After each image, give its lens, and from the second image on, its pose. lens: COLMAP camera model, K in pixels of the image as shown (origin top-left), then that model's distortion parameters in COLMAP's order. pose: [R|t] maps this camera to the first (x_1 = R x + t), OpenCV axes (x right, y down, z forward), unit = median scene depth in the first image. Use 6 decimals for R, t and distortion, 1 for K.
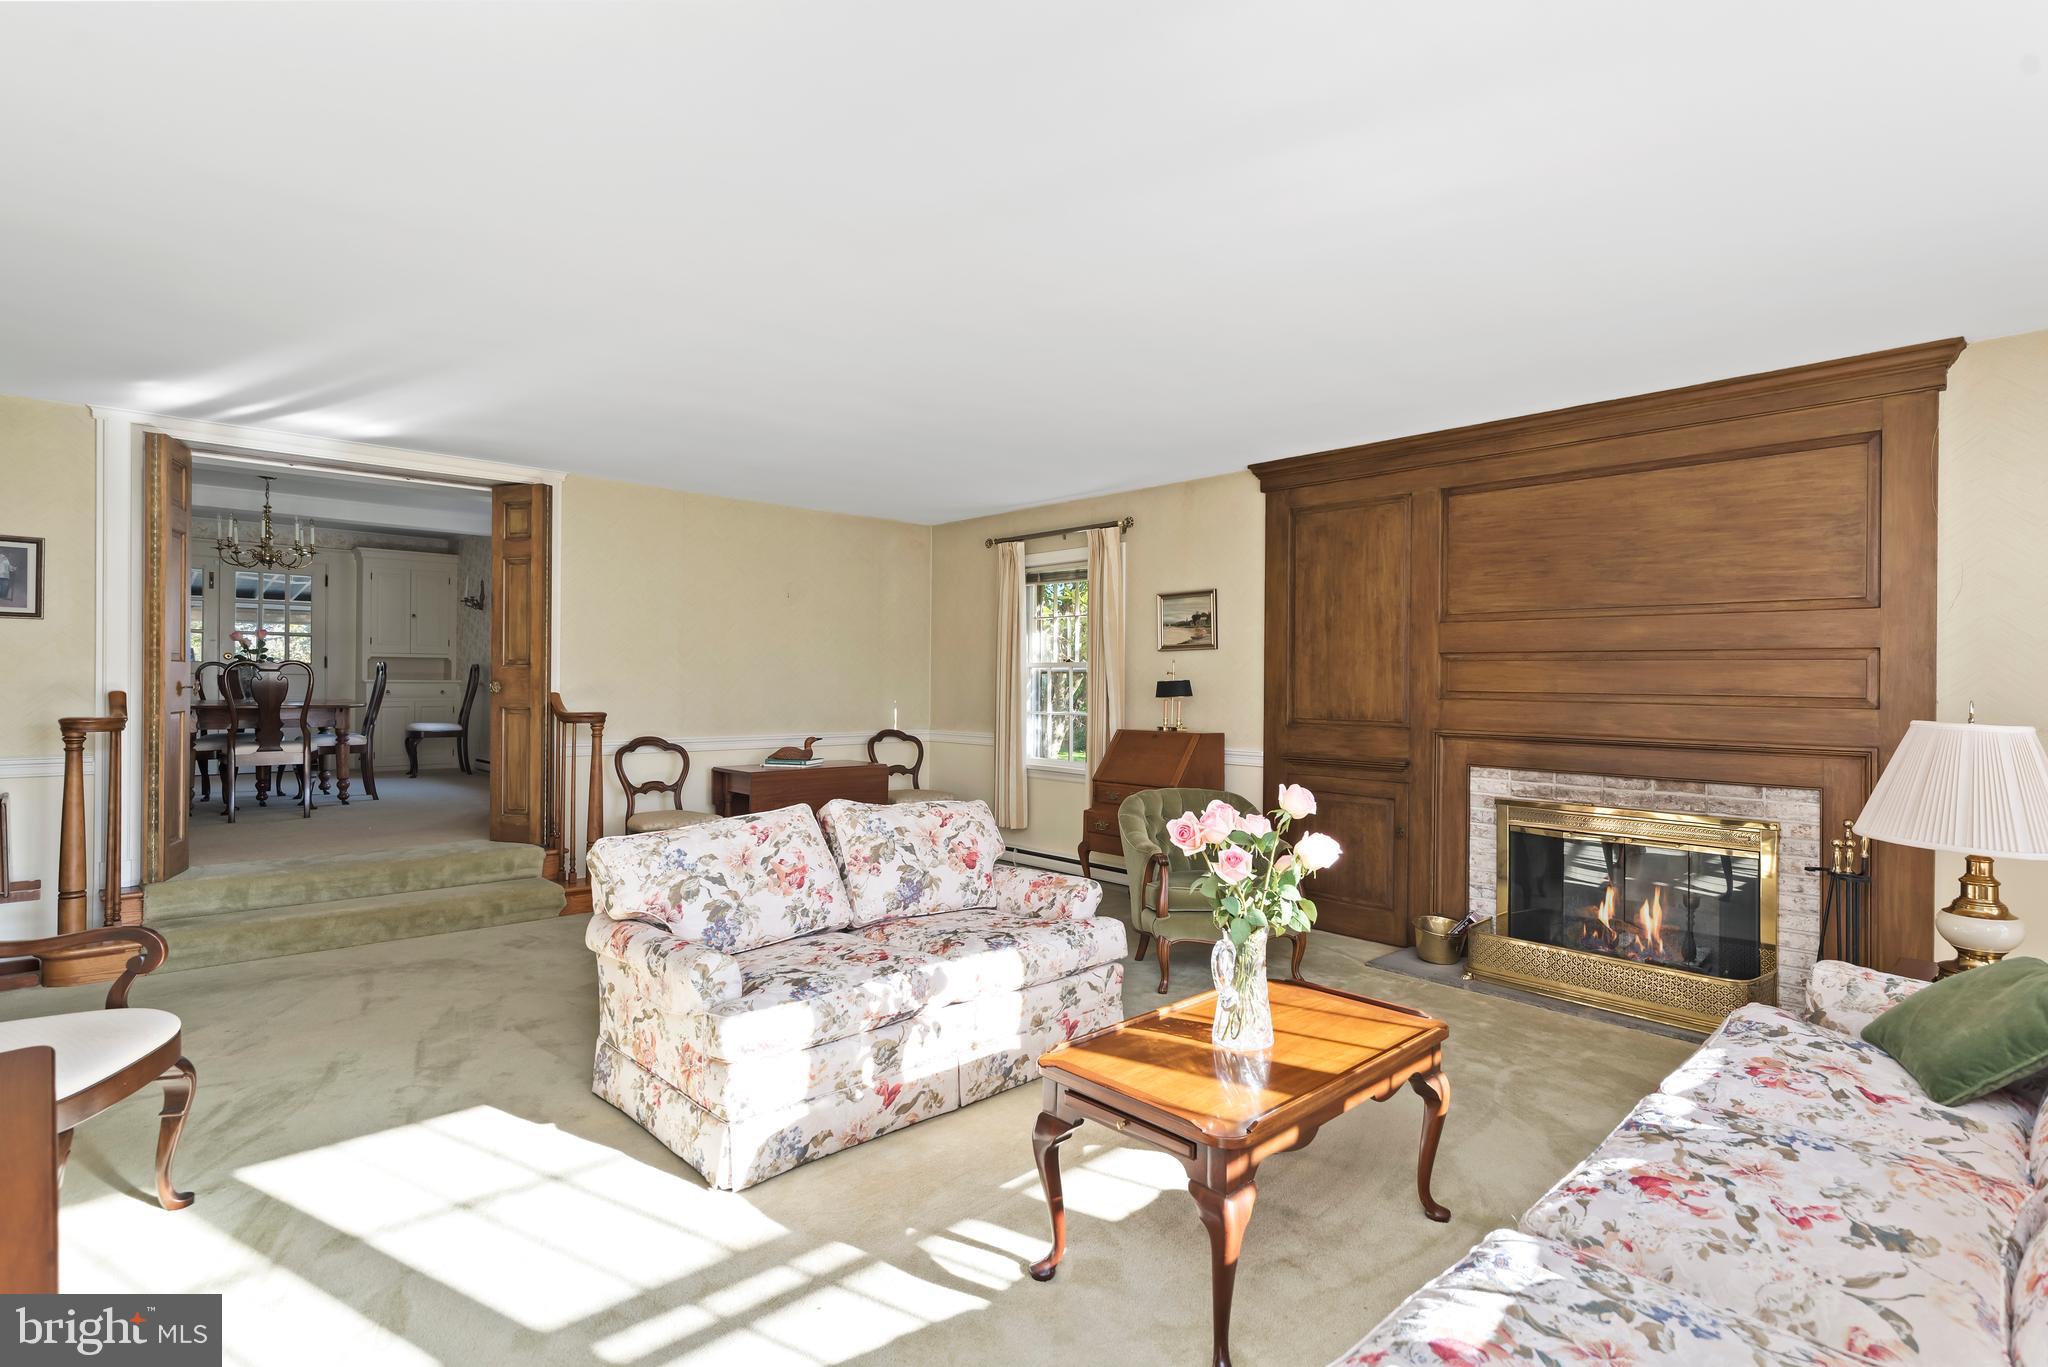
lens RADIAL K [[1019.1, 0, 1077.9], [0, 1019.1, 682.3], [0, 0, 1]] dist [0.000088, -0.000217]
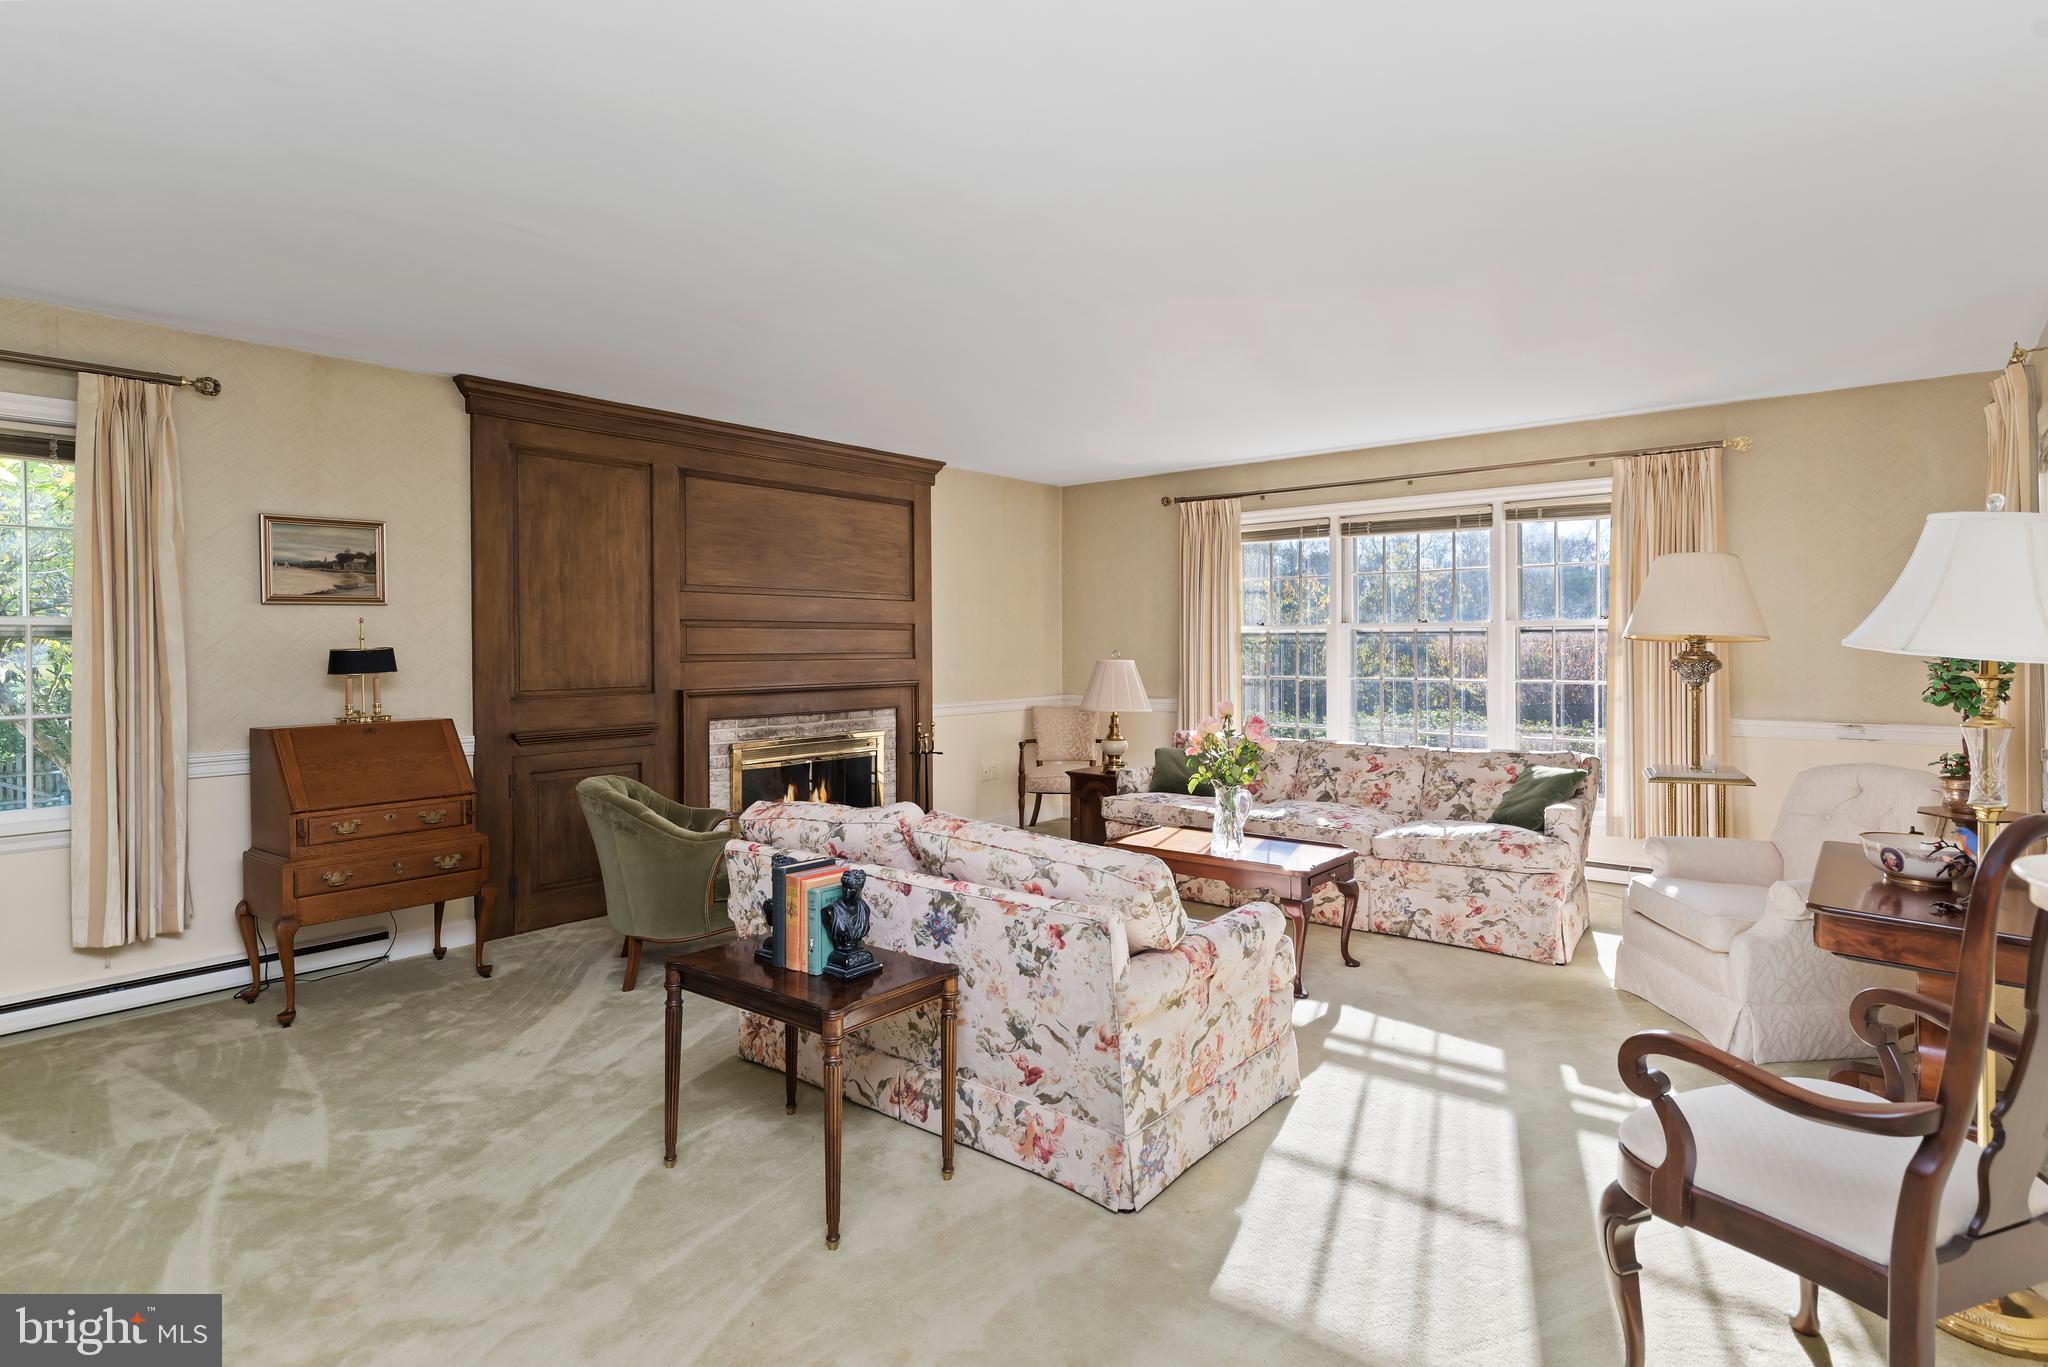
lens RADIAL K [[1049.0, 0, 1025.8], [0, 1049.0, 647.9], [0, 0, 1]] dist [0.002192, 0.000227]
pose [[-0.105702, -0.011624, 0.994330, -0.757332], [0.005681, 0.999908, 0.012293, -0.010010], [-0.994382, 0.006948, -0.105626, 0.725316]]
